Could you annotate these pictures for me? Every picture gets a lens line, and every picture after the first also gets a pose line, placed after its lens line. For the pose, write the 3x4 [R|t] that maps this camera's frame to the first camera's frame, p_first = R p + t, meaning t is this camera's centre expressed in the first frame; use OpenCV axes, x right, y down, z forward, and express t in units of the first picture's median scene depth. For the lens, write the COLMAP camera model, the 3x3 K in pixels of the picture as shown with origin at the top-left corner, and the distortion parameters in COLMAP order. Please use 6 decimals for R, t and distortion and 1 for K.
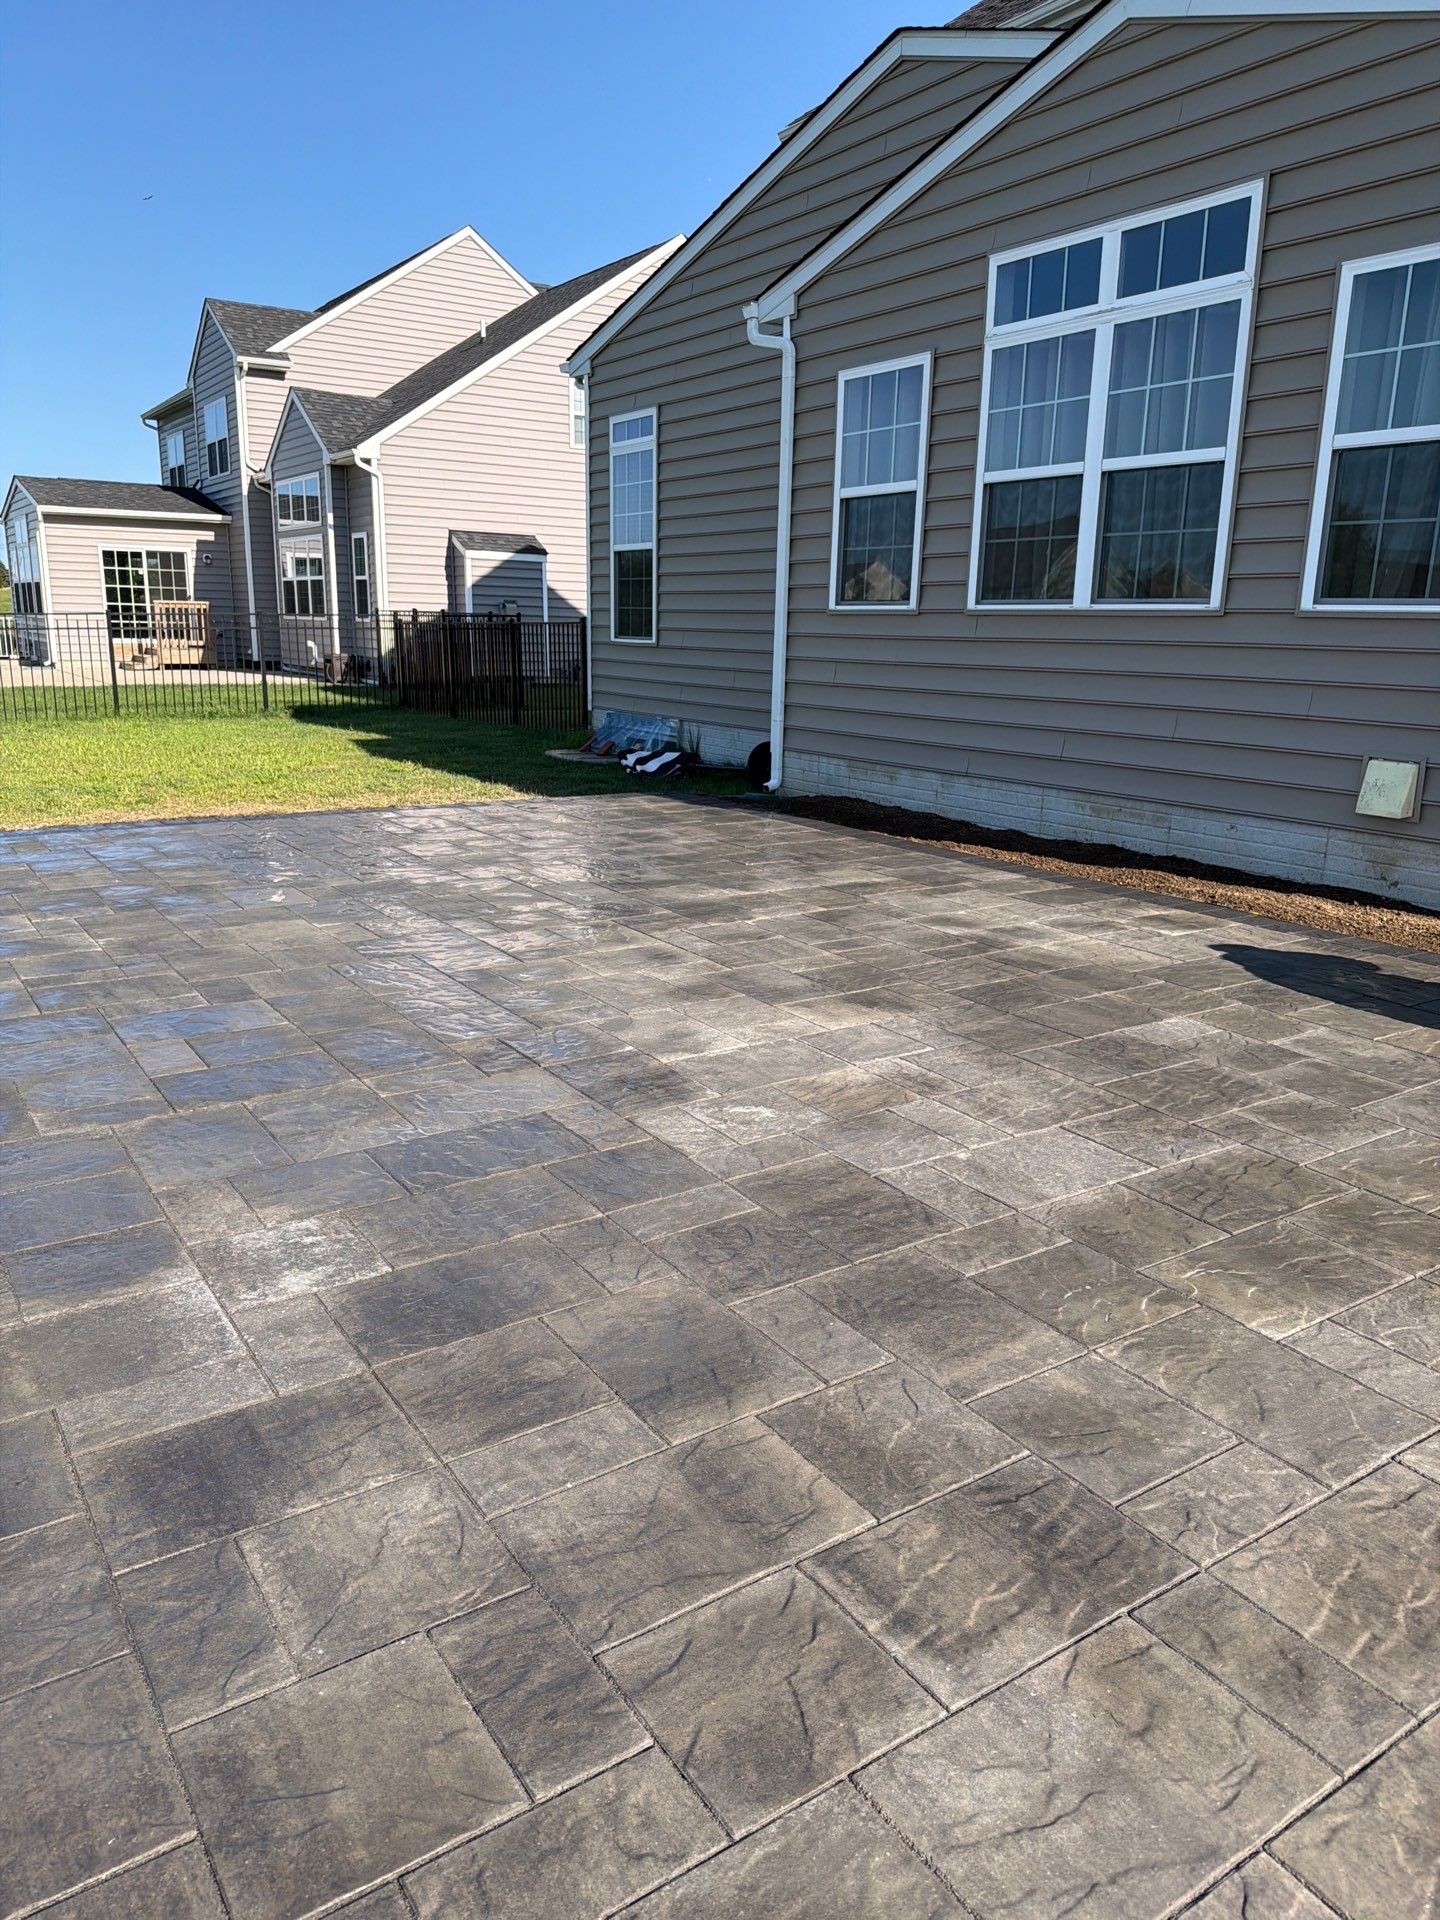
lens RADIAL K [[1396.0, 0, 692.7], [0, 1396.0, 954.4], [0, 0, 1]] dist [0.047285, -0.066004]
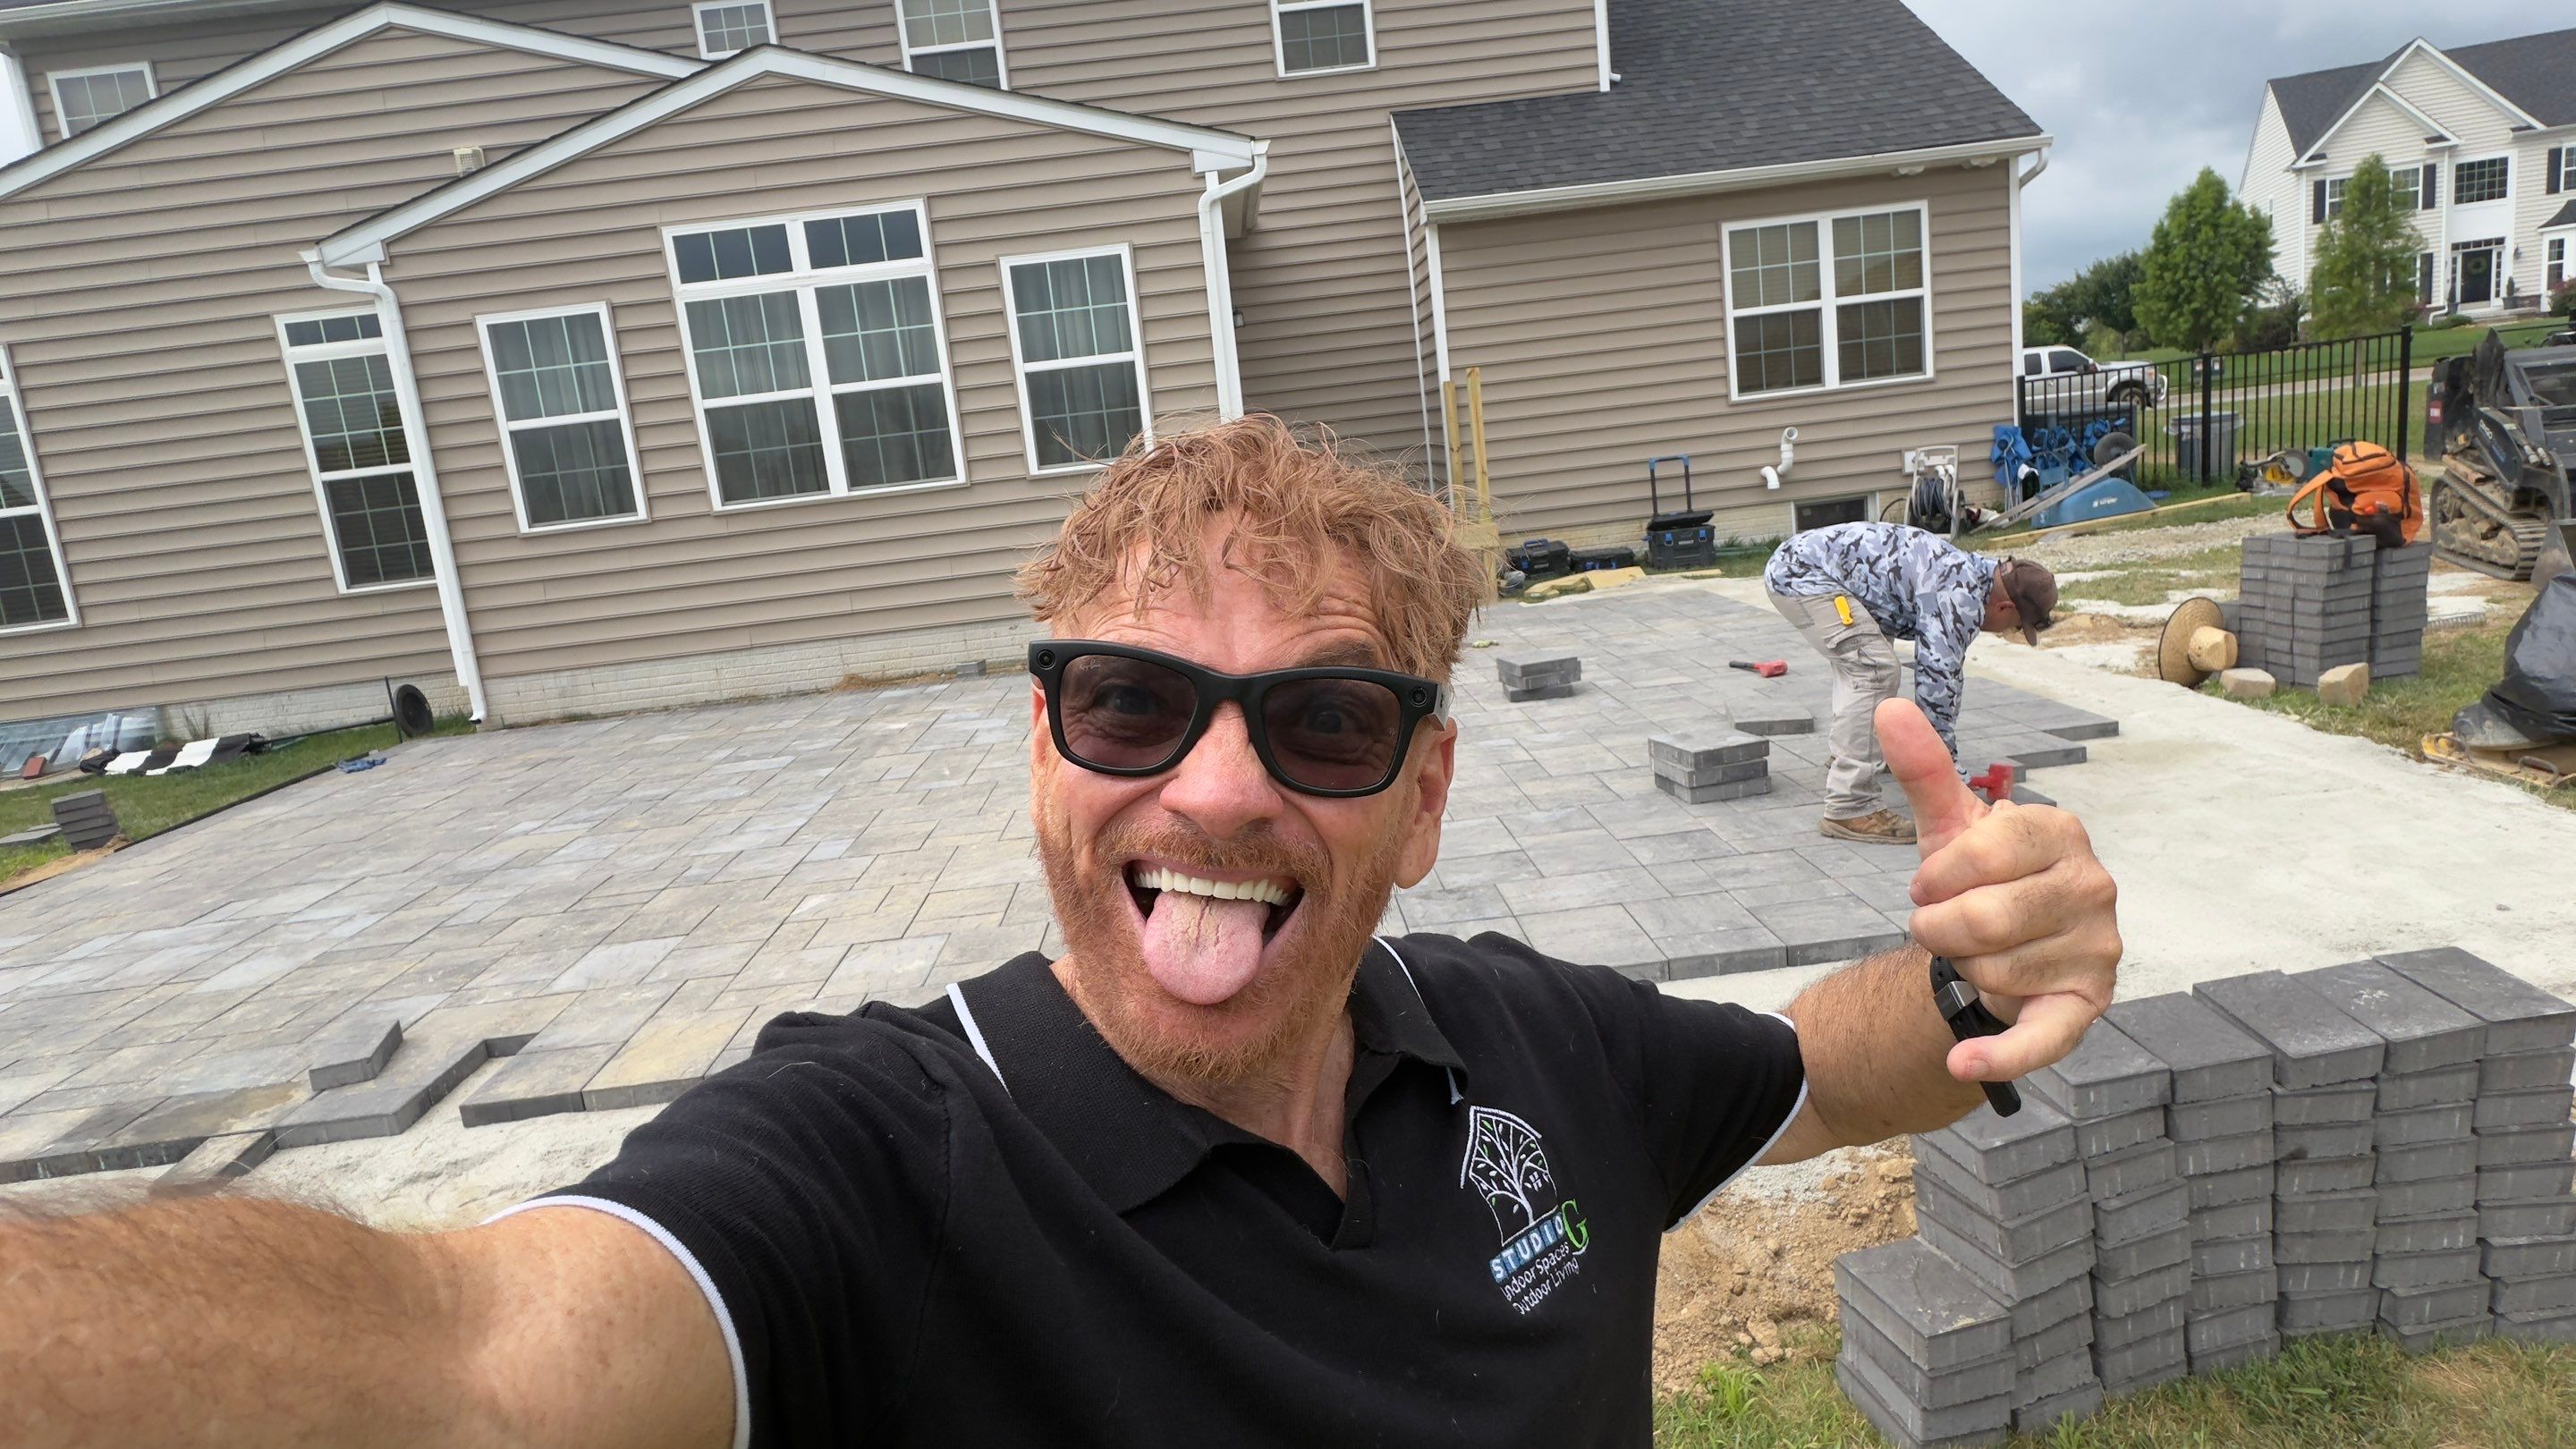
lens RADIAL K [[1476.8, 0, 1292.0], [0, 1476.8, 728.8], [0, 0, 1]] dist [-0.000037, 0.000918]
pose [[0.509797, -0.232912, 0.828166, -0.730600], [0.315846, 0.946101, 0.071653, -0.009324], [-0.800218, 0.225044, 0.555884, -0.047900]]
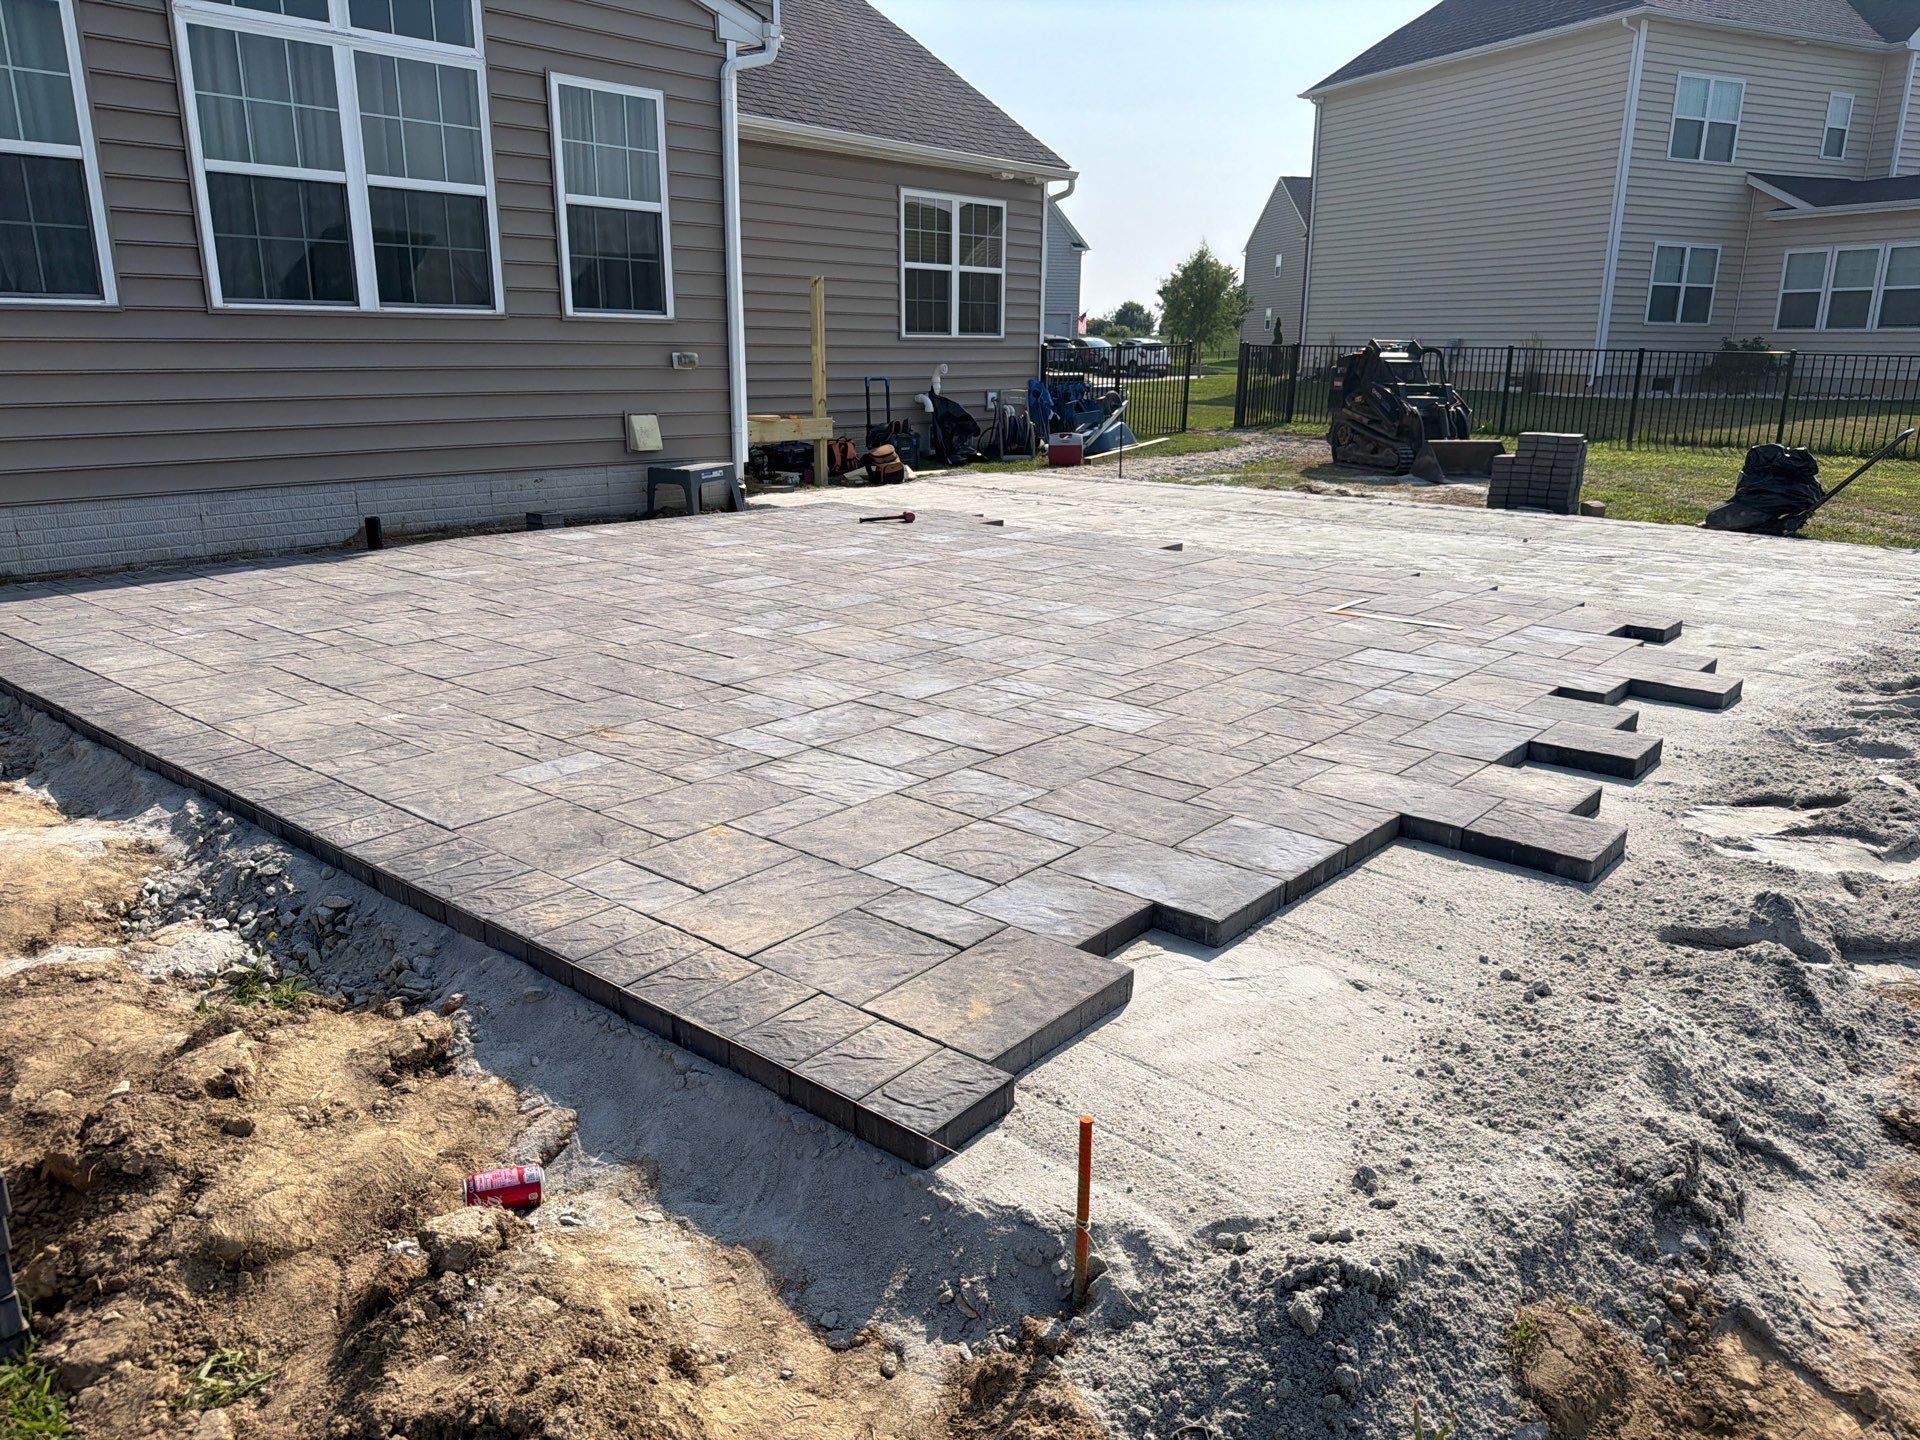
lens RADIAL K [[1361.3, 0, 957.3], [0, 1361.3, 725.8], [0, 0, 1]] dist [0.059919, -0.081874]
pose [[-0.282484, -0.270613, 0.920310, -0.971001], [0.214989, 0.917120, 0.335665, -0.222715], [-0.934870, 0.292676, -0.200893, 0.931654]]
